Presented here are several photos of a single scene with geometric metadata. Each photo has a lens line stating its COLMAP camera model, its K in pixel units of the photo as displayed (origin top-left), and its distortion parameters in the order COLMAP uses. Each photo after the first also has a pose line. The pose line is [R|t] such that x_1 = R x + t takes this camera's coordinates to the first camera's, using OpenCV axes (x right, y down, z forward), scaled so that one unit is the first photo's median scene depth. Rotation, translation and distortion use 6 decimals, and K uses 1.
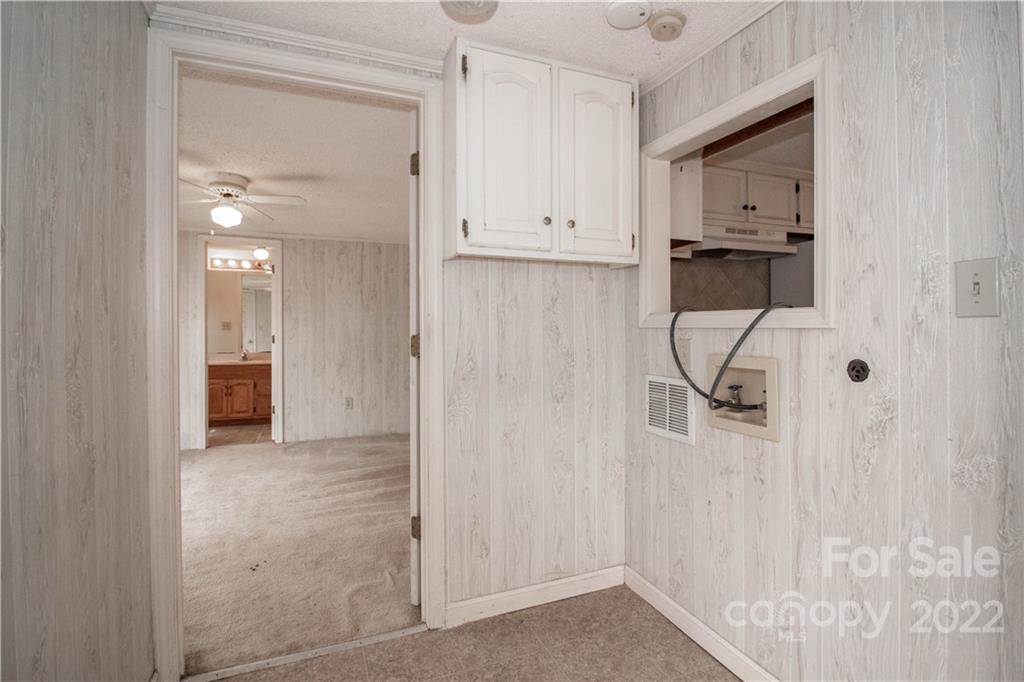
lens RADIAL K [[507.0, 0, 535.2], [0, 507.0, 335.5], [0, 0, 1]] dist [-0.000989, -0.000557]
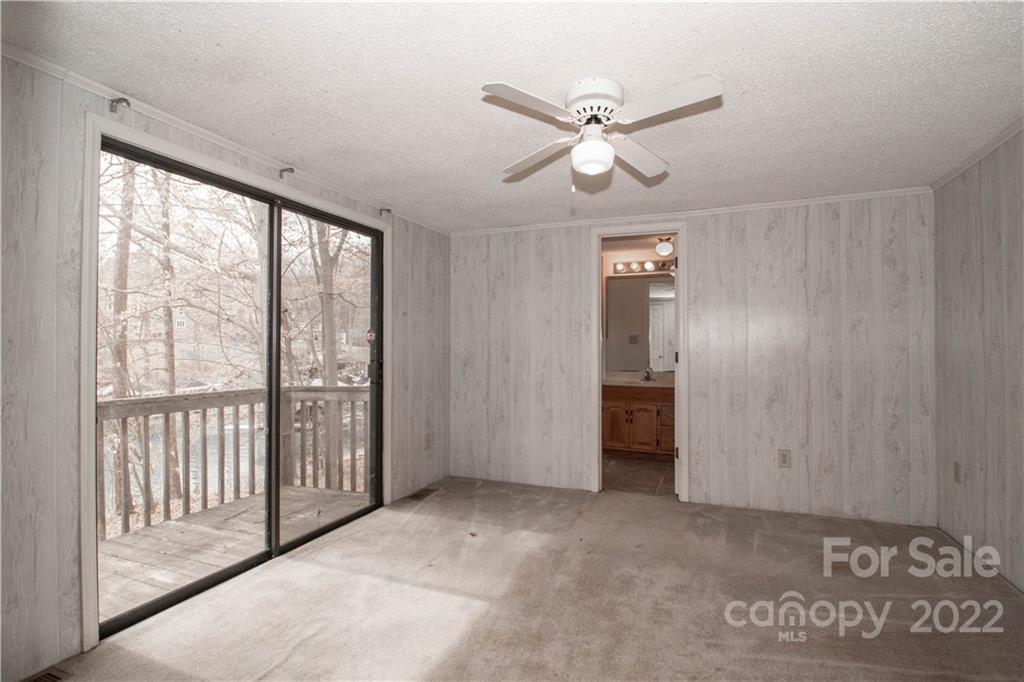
lens RADIAL K [[488.0, 0, 537.1], [0, 488.0, 335.8], [0, 0, 1]] dist [-0.000207, -0.000757]
pose [[0.711648, -0.012188, -0.702430, -0.158088], [-0.006746, 0.999685, -0.024181, -0.004905], [0.702504, 0.021947, 0.711342, 0.343532]]
